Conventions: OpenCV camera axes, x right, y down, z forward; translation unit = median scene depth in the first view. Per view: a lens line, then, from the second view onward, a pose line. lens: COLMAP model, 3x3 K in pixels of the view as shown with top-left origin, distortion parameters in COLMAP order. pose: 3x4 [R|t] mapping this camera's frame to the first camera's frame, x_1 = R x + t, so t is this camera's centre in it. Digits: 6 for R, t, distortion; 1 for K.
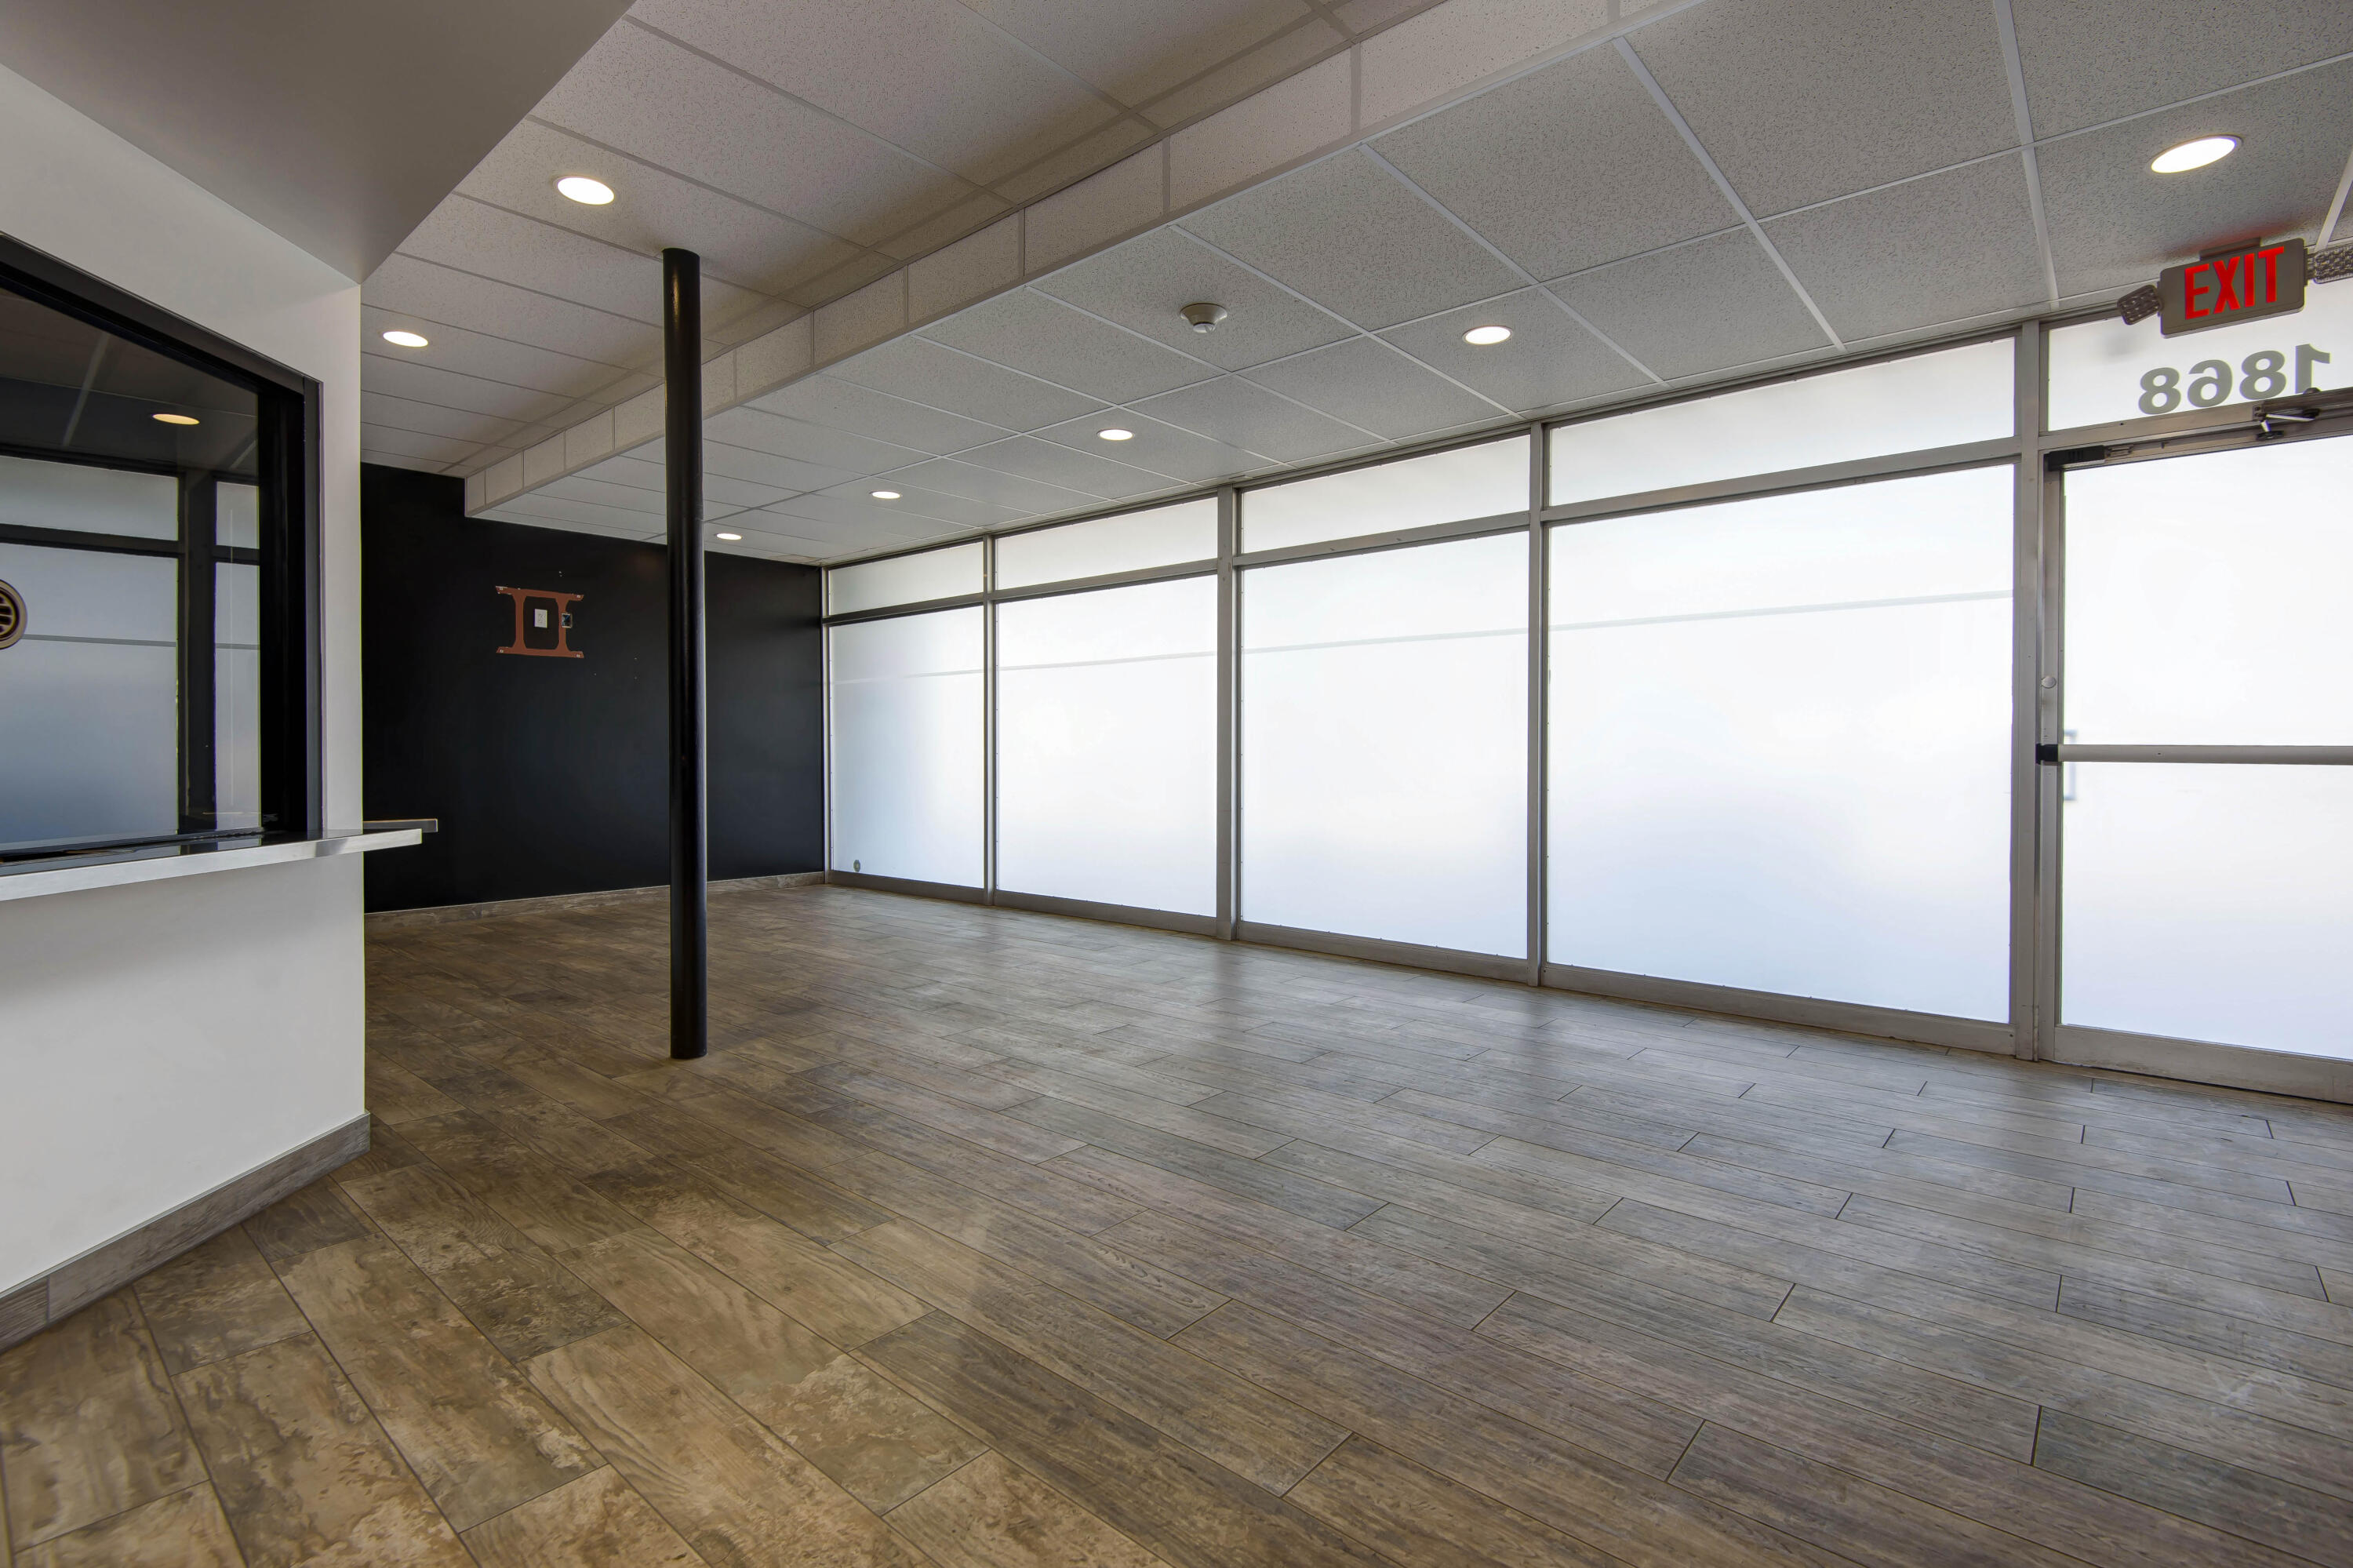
lens RADIAL K [[1101.9, 0, 1164.4], [0, 1101.9, 760.4], [0, 0, 1]] dist [0.023745, -0.008182]
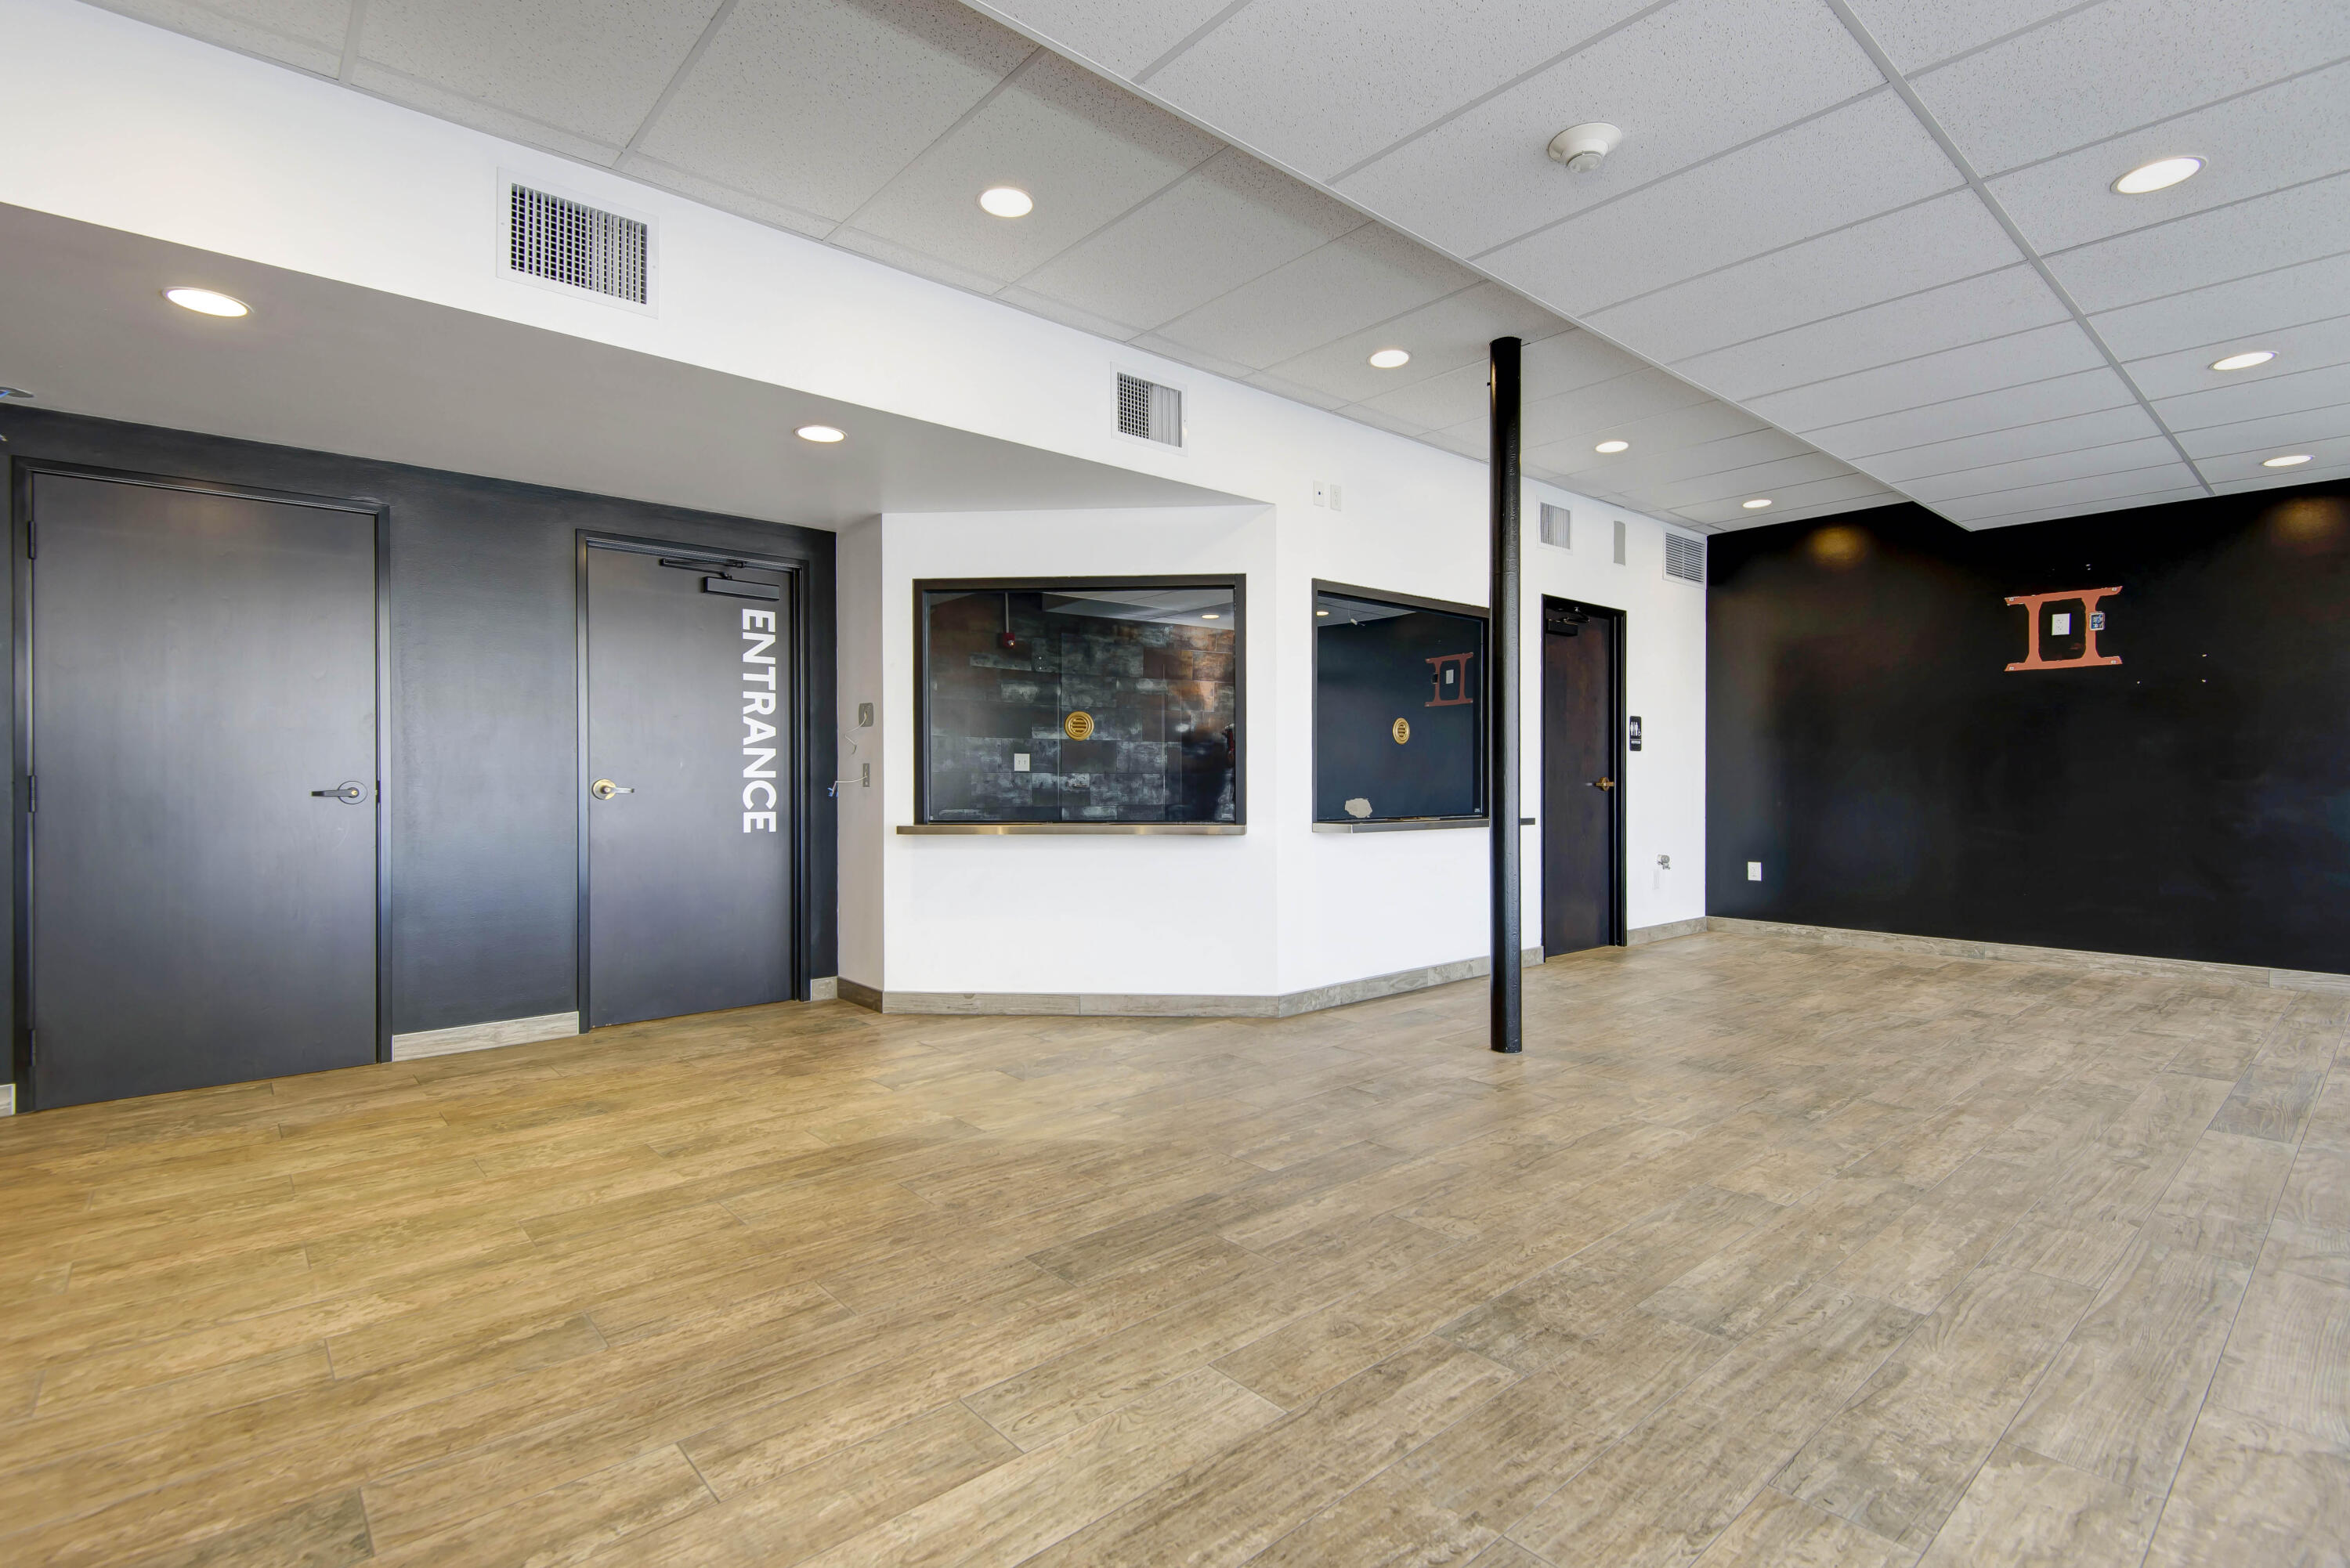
lens RADIAL K [[1100.4, 0, 1157.5], [0, 1100.4, 777.2], [0, 0, 1]] dist [0.023745, -0.008182]
pose [[-0.137327, -0.001583, -0.990524, 1.144892], [-0.008751, 0.999962, -0.000385, -0.009209], [0.990487, 0.008616, -0.137336, 1.262660]]
